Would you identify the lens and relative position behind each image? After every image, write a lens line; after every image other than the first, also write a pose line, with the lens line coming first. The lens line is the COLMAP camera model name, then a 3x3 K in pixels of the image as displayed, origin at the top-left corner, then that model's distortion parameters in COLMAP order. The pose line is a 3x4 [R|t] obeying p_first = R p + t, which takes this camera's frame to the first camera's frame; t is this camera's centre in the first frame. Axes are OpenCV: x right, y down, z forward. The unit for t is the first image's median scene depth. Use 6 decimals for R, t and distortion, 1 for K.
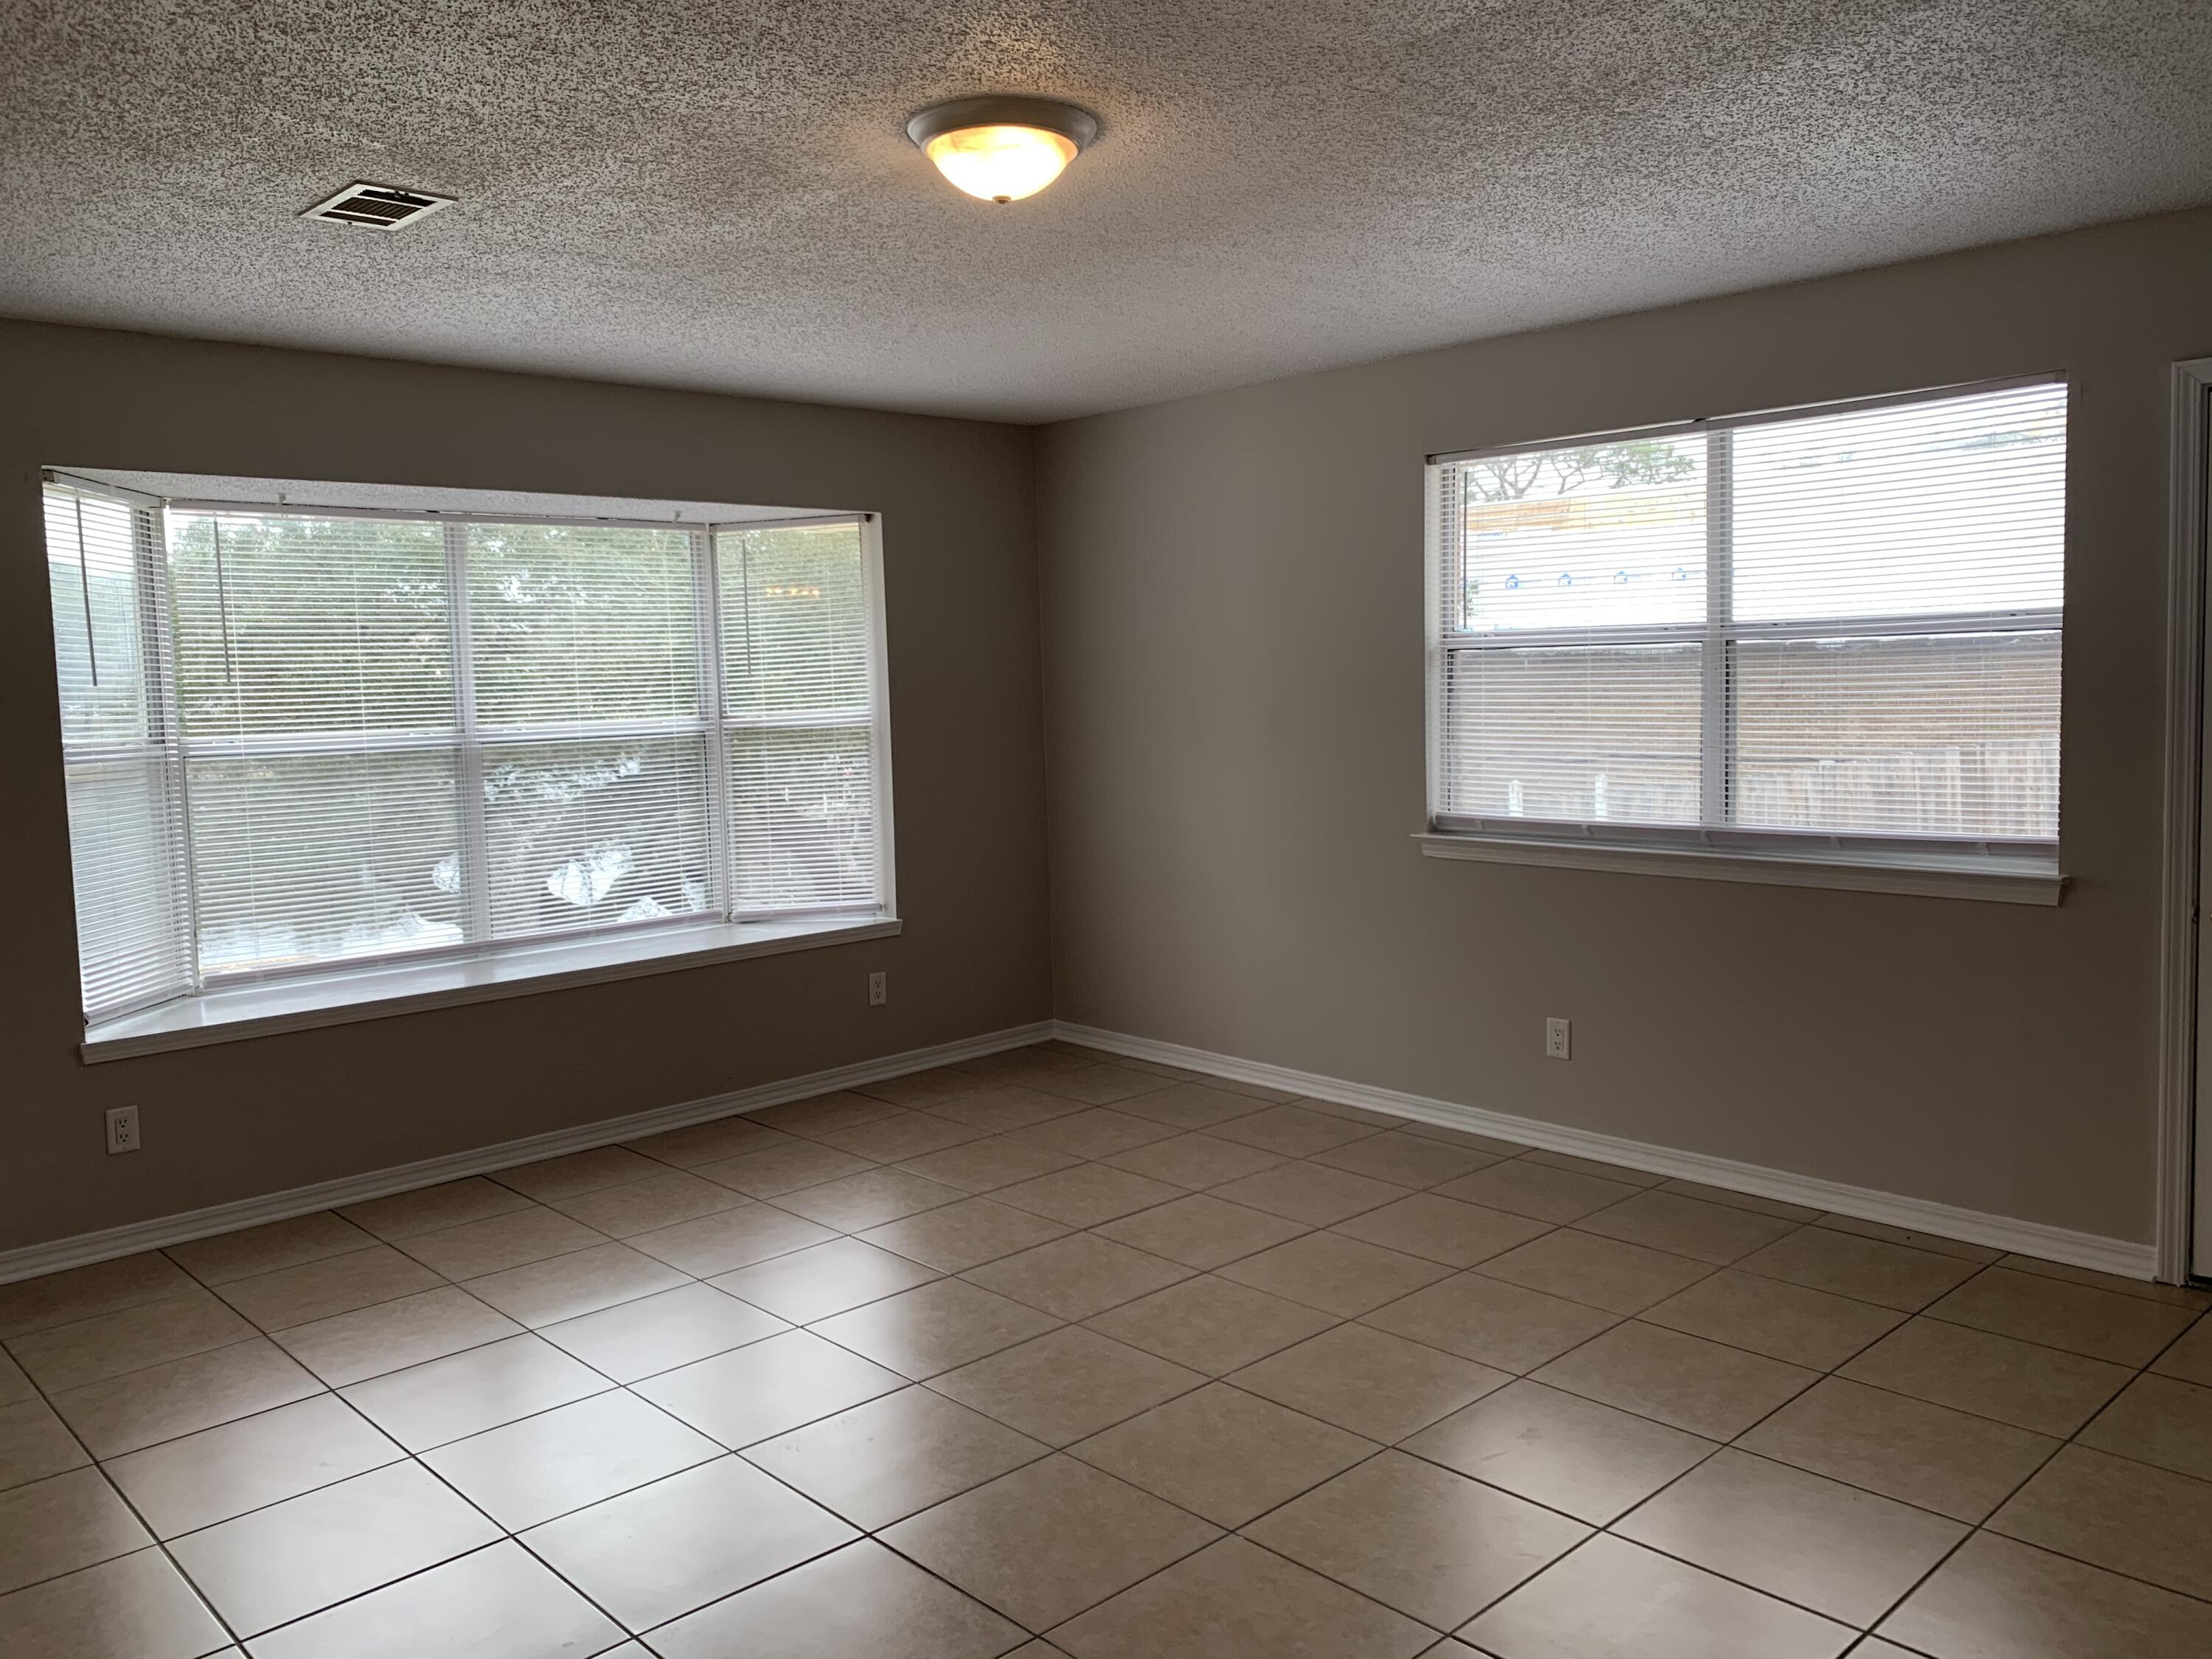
lens RADIAL K [[1679.5, 0, 1096.6], [0, 1679.5, 785.1], [0, 0, 1]] dist [0.022055, -0.011300]
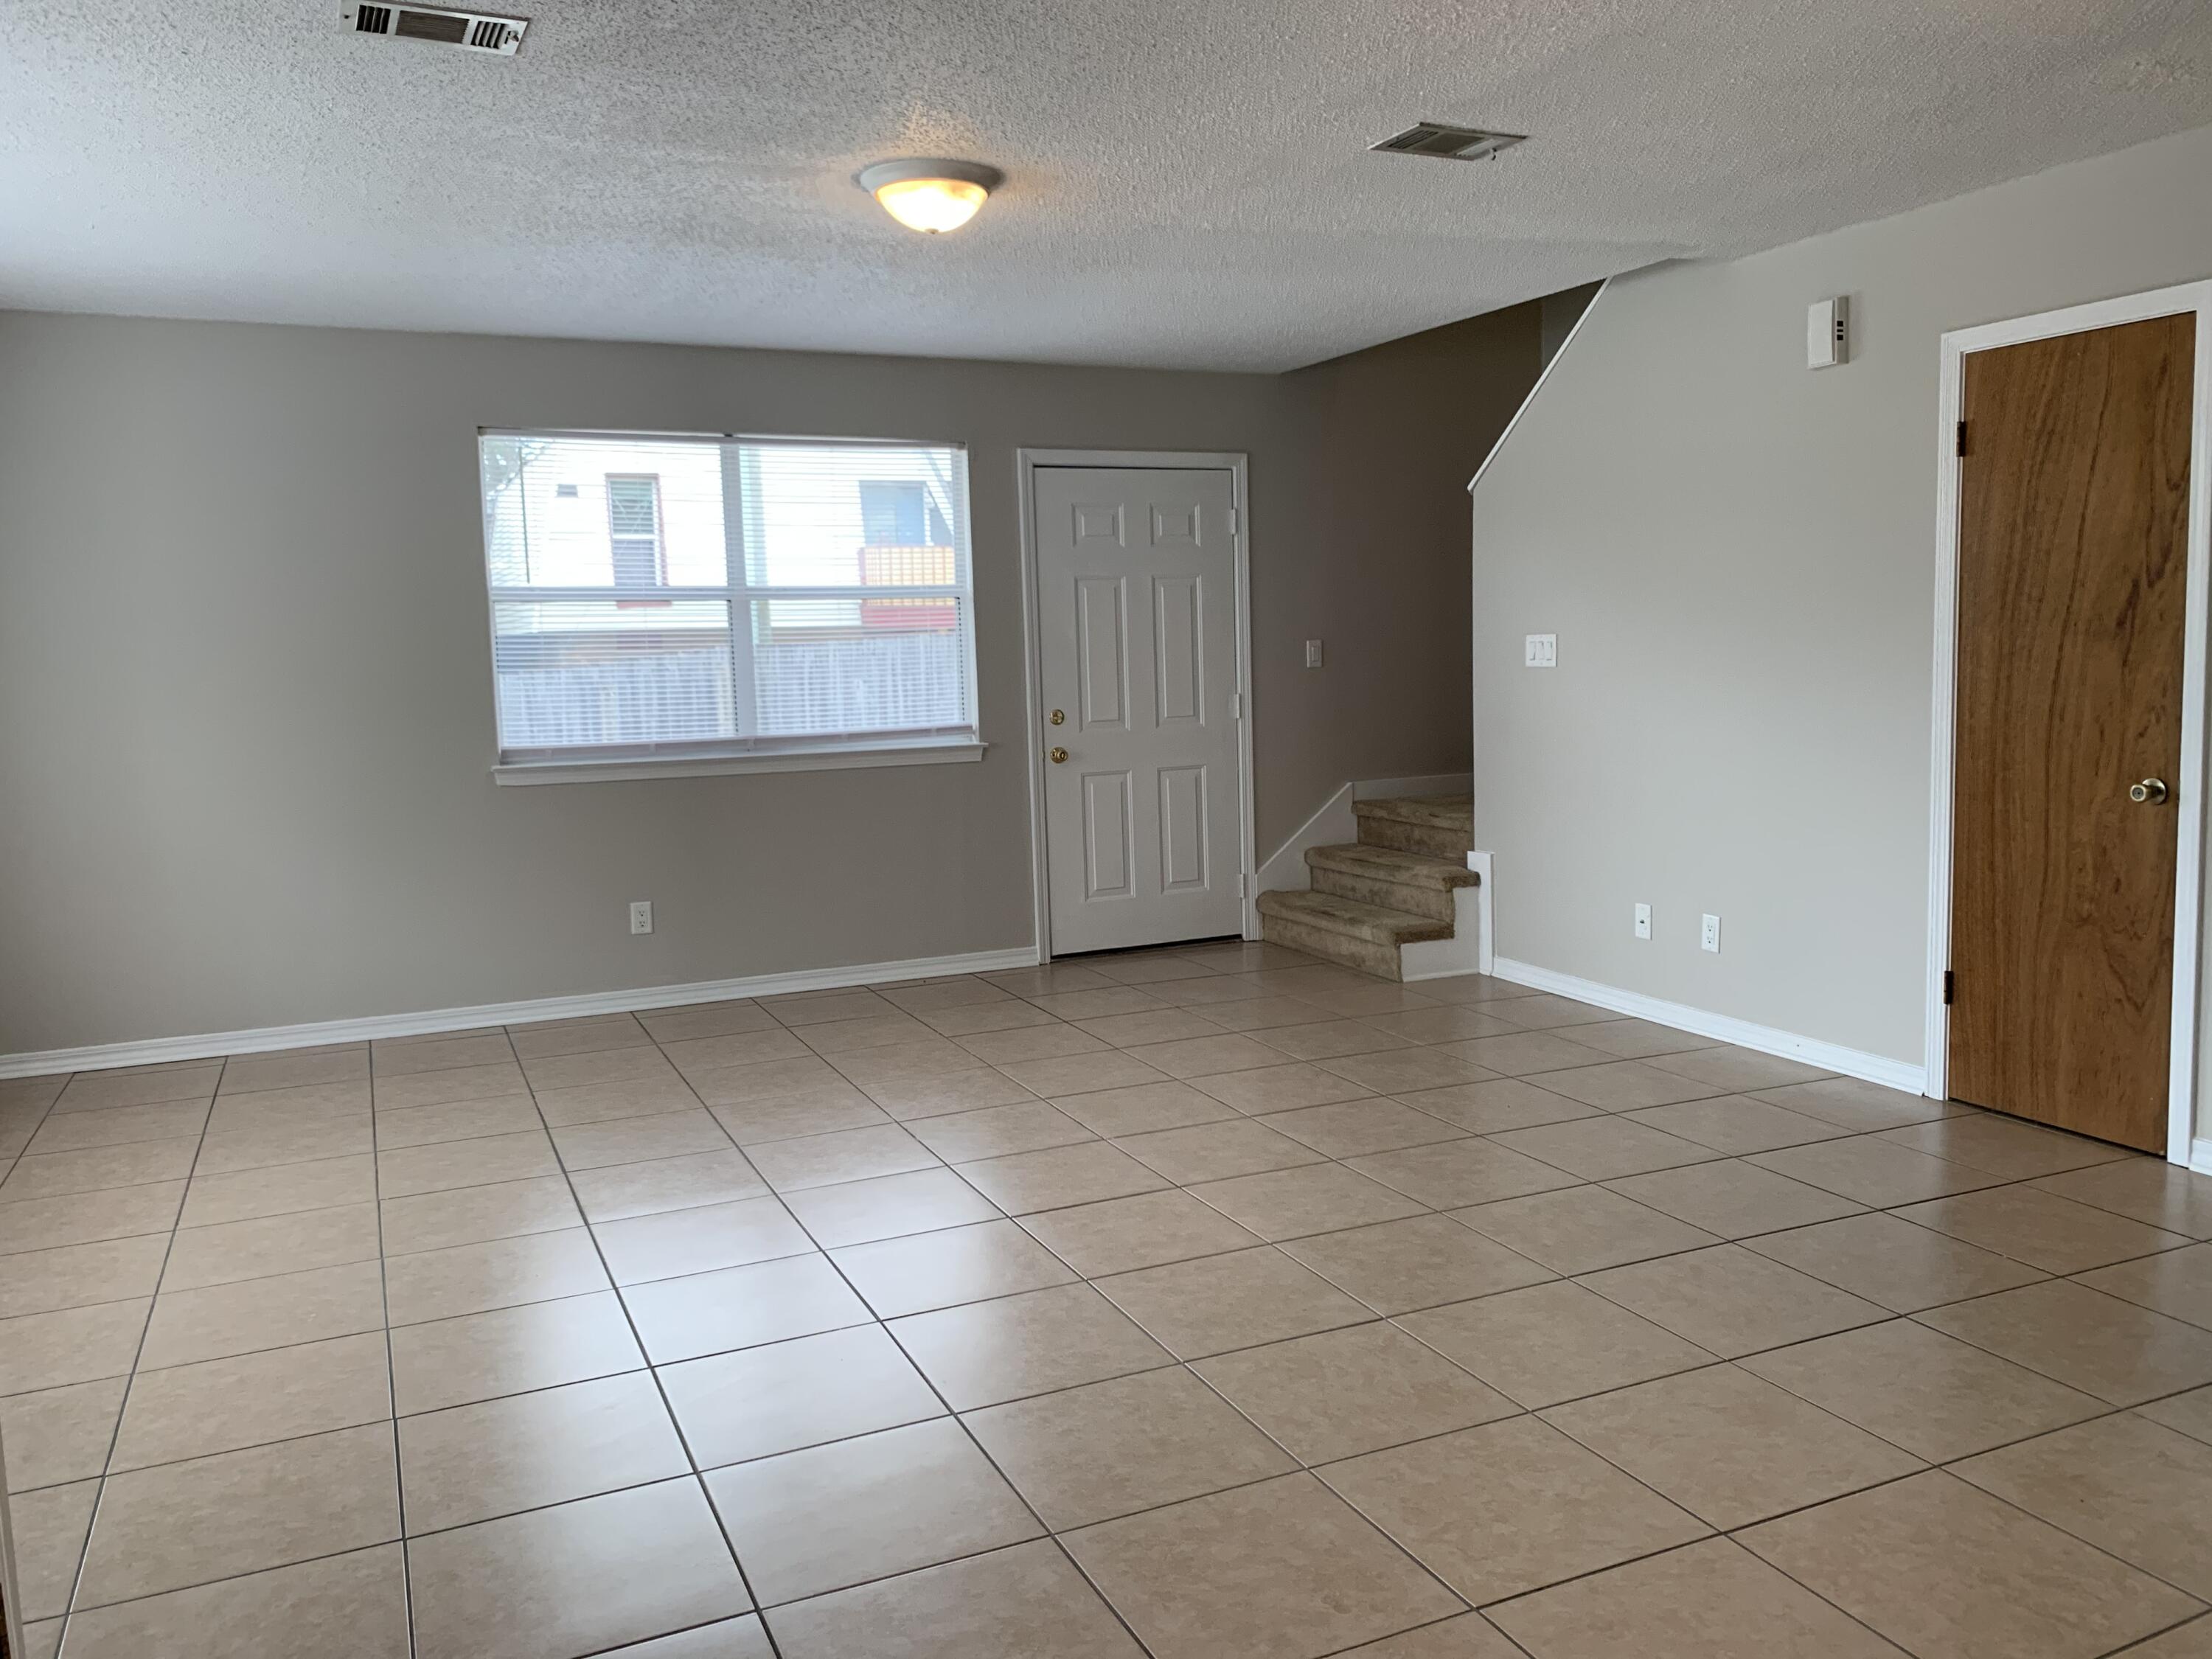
lens RADIAL K [[1679.5, 0, 1093.3], [0, 1679.5, 798.2], [0, 0, 1]] dist [0.022055, -0.011300]
pose [[0.326459, -0.073426, 0.942355, -0.679012], [0.078876, 0.995617, 0.050251, 0.023366], [-0.941914, 0.057924, 0.330820, 0.236904]]
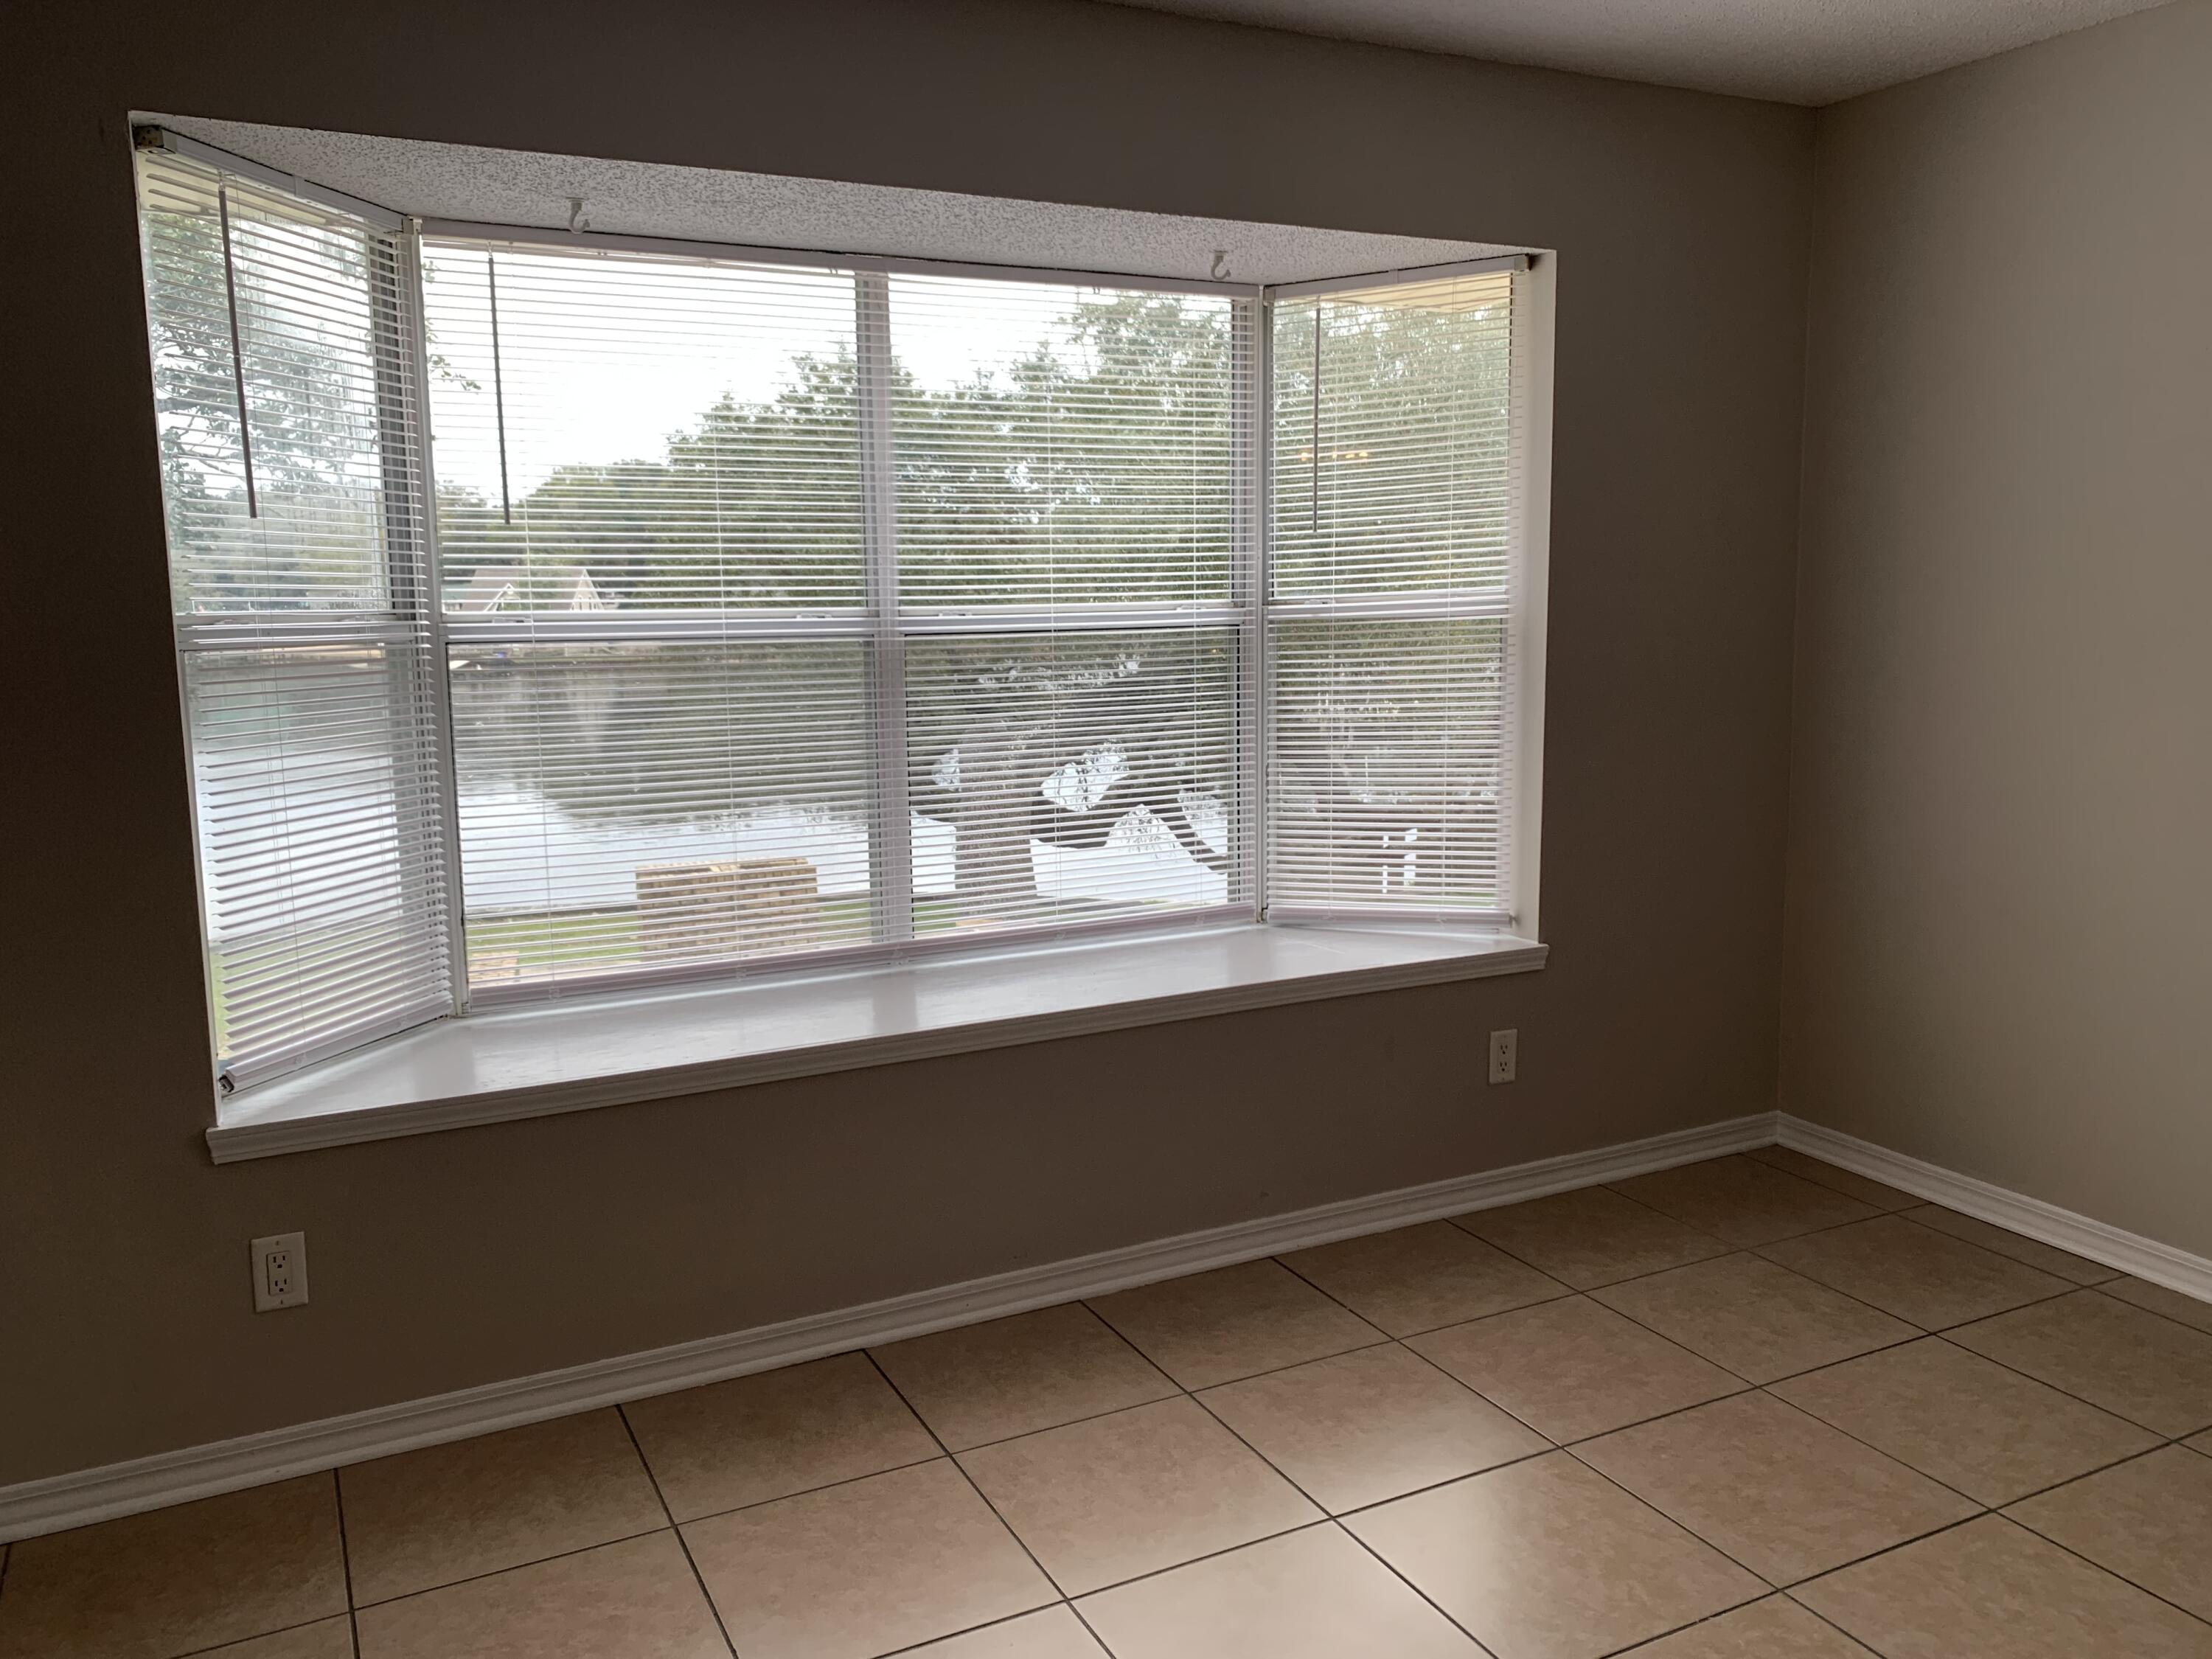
lens RADIAL K [[1679.5, 0, 1101.8], [0, 1679.5, 824.1], [0, 0, 1]] dist [0.022055, -0.011300]
pose [[0.958366, 0.057466, -0.279702, -0.110415], [-0.034737, 0.995728, 0.085552, -0.010128], [0.283423, -0.072274, 0.956268, 0.406402]]
